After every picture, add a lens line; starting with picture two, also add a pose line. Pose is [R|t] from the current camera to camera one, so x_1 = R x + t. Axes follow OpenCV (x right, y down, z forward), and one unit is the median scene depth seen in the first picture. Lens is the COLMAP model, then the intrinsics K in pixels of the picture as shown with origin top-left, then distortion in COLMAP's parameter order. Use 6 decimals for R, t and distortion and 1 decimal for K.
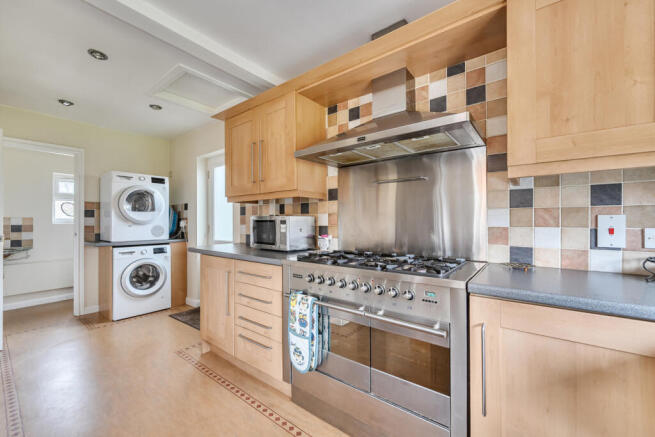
lens RADIAL K [[257.8, 0, 324.2], [0, 257.8, 221.6], [0, 0, 1]] dist [0.000123, 0.000109]
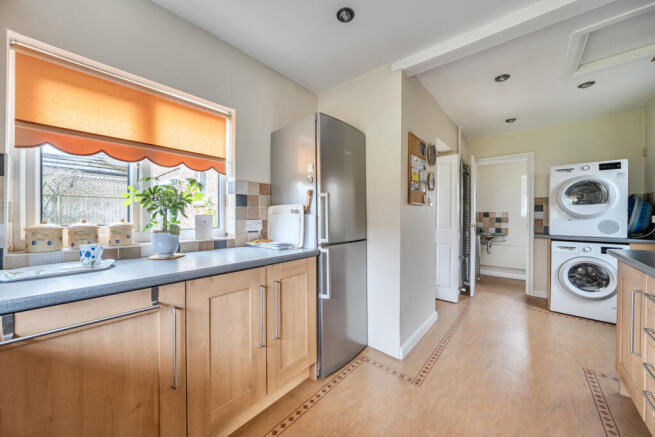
lens RADIAL K [[242.0, 0, 330.4], [0, 242.0, 218.0], [0, 0, 1]] dist [-0.001365, -0.000223]
pose [[-0.035497, 0.015315, -0.999252, 0.172492], [-0.003852, 0.999873, 0.015462, -0.000987], [0.999362, 0.004398, -0.035434, 0.135302]]
